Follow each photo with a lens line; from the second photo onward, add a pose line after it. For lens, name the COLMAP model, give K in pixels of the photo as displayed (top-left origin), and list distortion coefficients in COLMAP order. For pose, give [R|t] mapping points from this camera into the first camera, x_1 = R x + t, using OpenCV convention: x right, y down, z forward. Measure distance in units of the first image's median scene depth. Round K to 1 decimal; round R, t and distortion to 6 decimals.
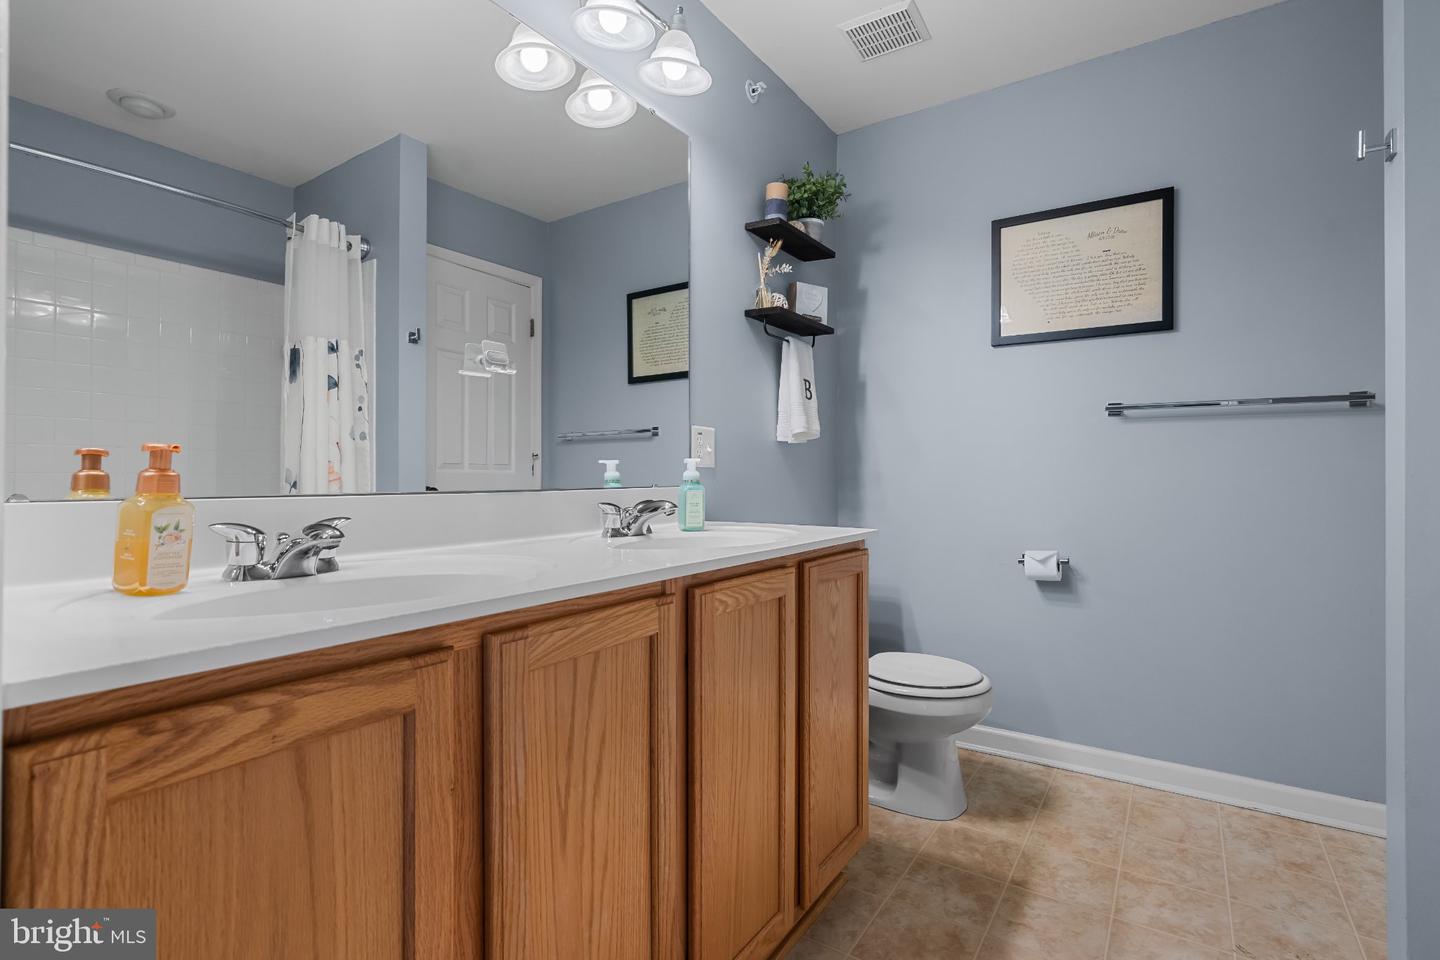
lens RADIAL K [[699.1, 0, 714.8], [0, 699.1, 480.2], [0, 0, 1]] dist [-0.005701, -0.000918]
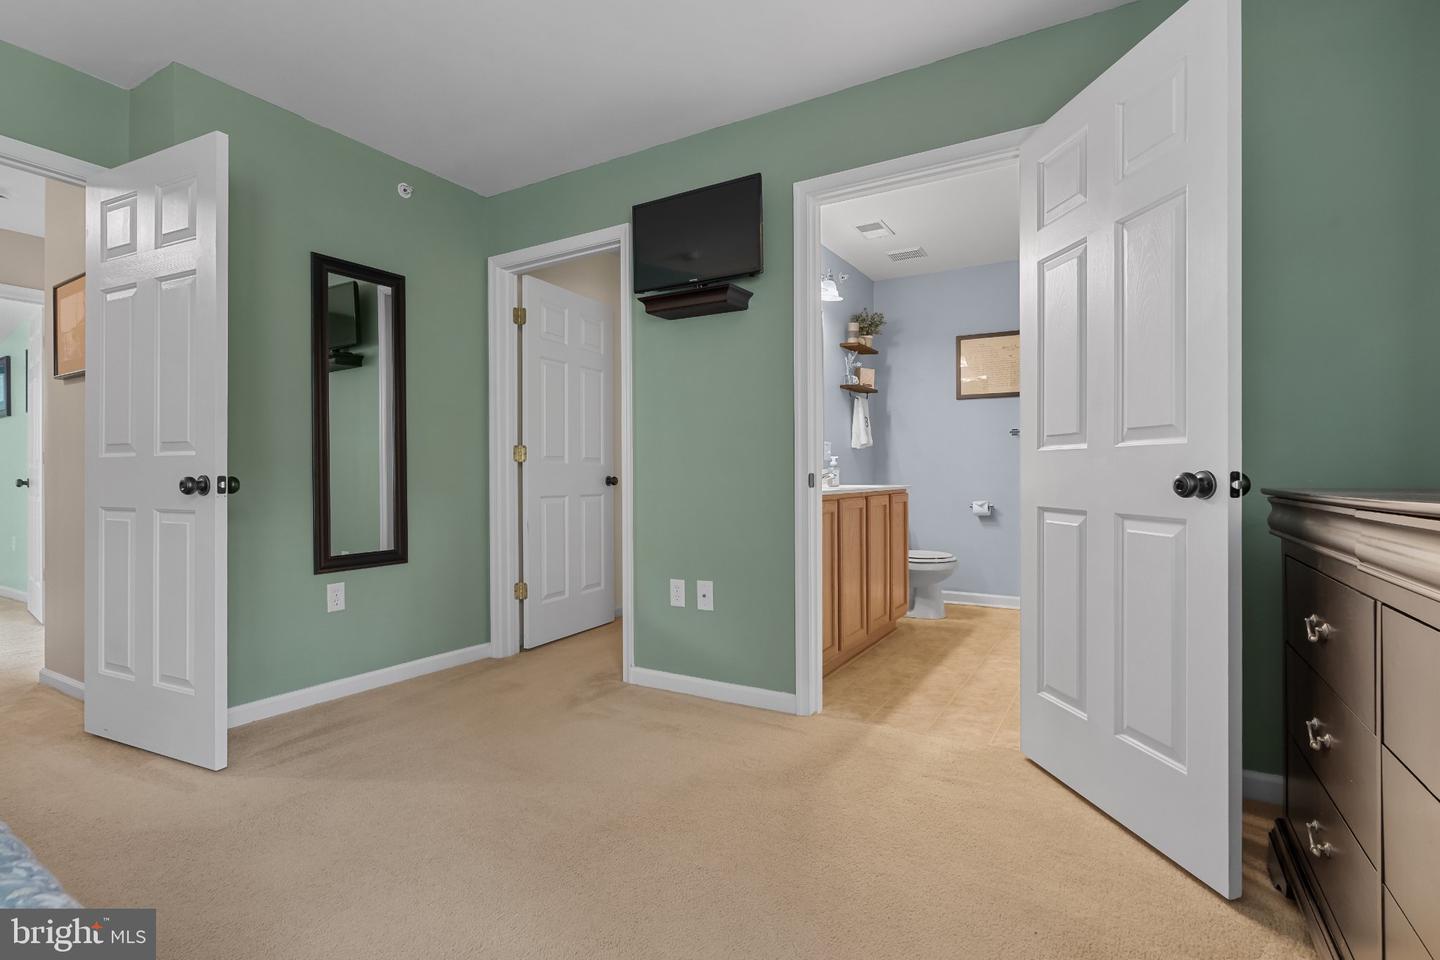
lens RADIAL K [[699.1, 0, 722.6], [0, 699.1, 481.0], [0, 0, 1]] dist [-0.005701, -0.000918]
pose [[0.998584, -0.005842, 0.052880, -0.394616], [0.005622, 0.999975, 0.004308, 0.029267], [-0.052904, -0.004005, 0.998592, -1.003147]]
